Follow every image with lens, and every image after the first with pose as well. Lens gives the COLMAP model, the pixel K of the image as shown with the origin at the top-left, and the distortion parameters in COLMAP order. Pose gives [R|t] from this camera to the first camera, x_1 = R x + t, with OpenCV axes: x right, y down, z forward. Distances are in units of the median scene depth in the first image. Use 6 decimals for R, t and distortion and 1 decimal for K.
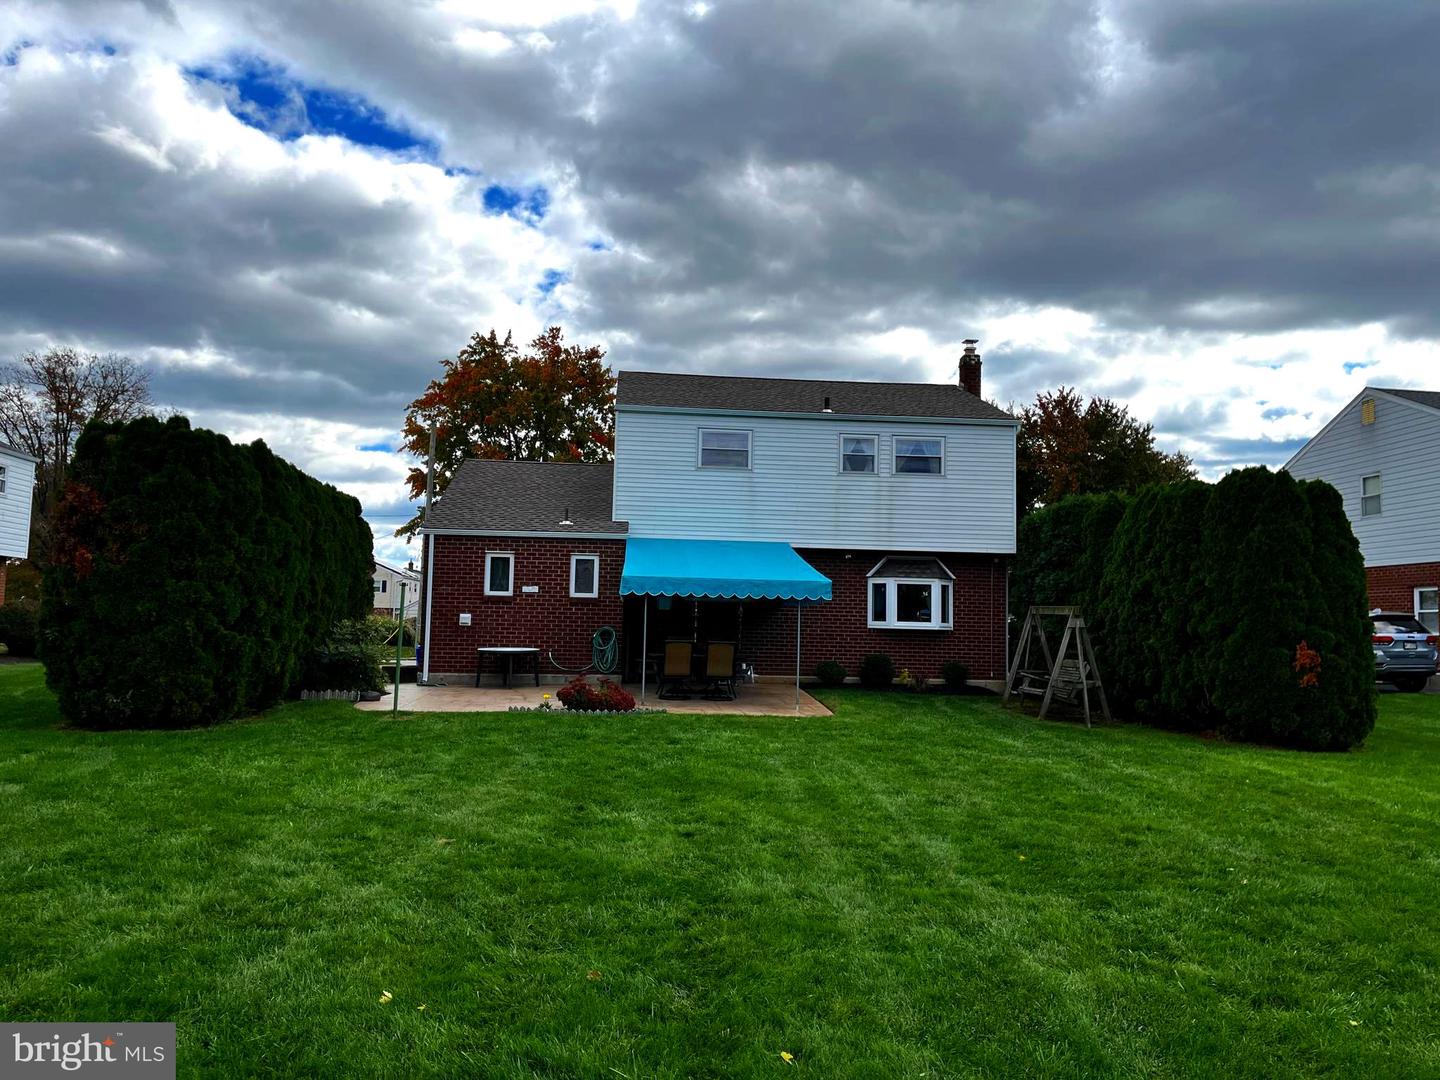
lens RADIAL K [[1098.7, 0, 745.6], [0, 1098.7, 503.7], [0, 0, 1]] dist [0.041395, -0.000769]
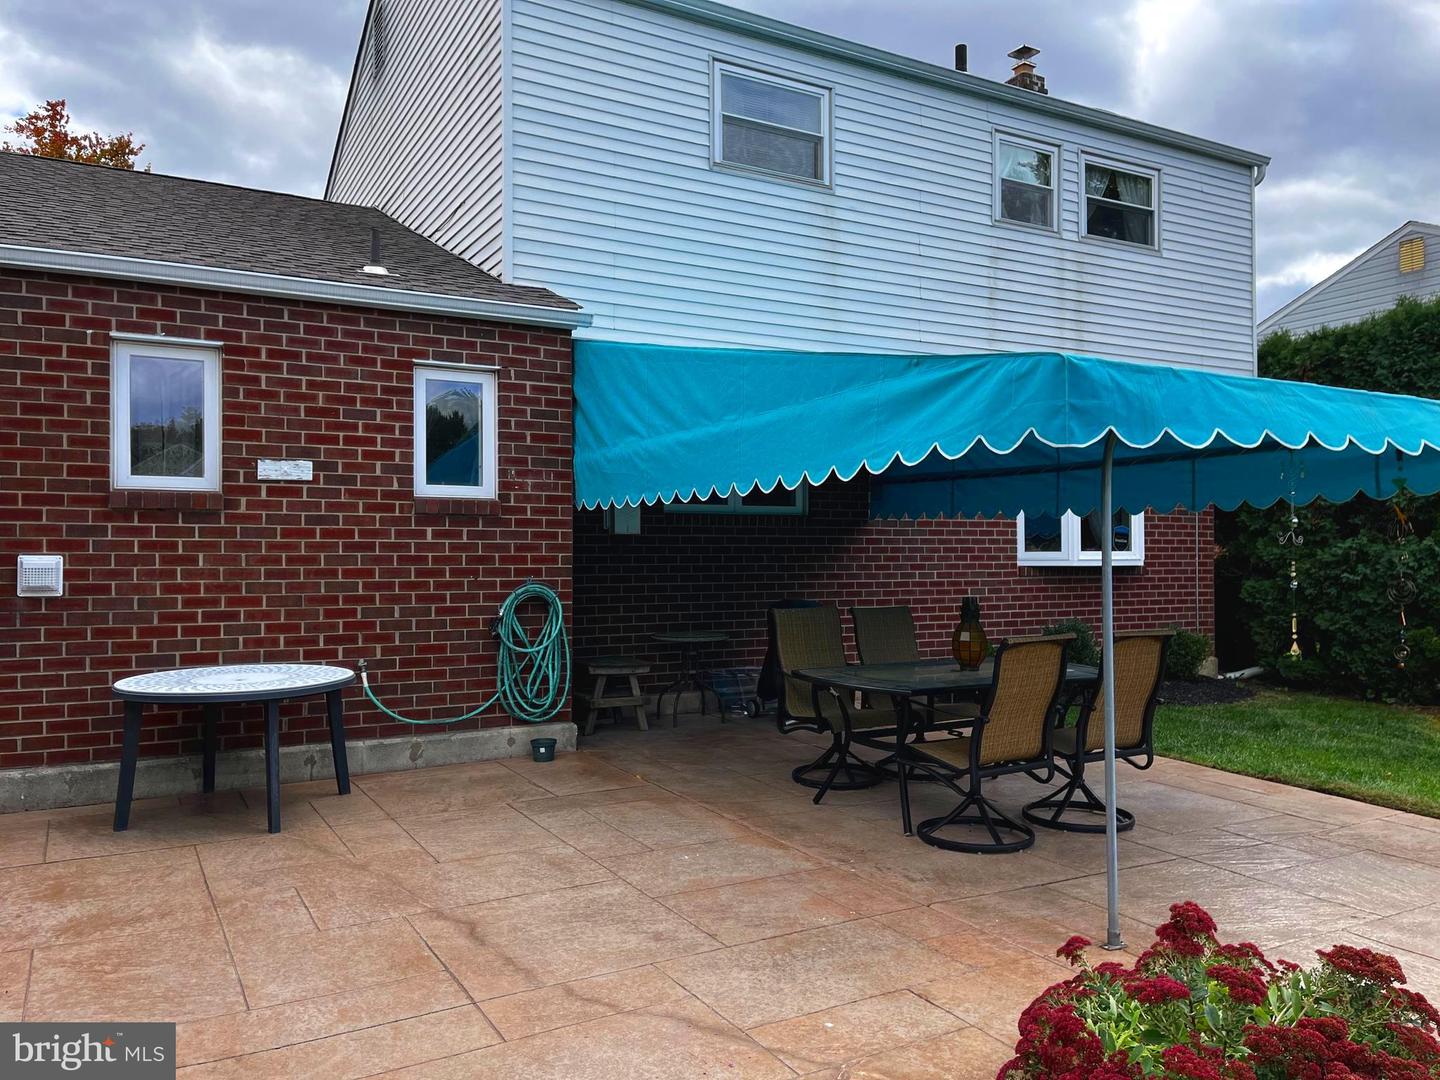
lens RADIAL K [[1098.1, 0, 738.6], [0, 1098.1, 536.8], [0, 0, 1]] dist [0.057455, -0.056213]
pose [[0.926207, -0.016333, 0.376662, -0.179306], [-0.018536, 0.995880, 0.088763, 0.061255], [-0.376560, -0.089195, 0.922088, 0.616090]]
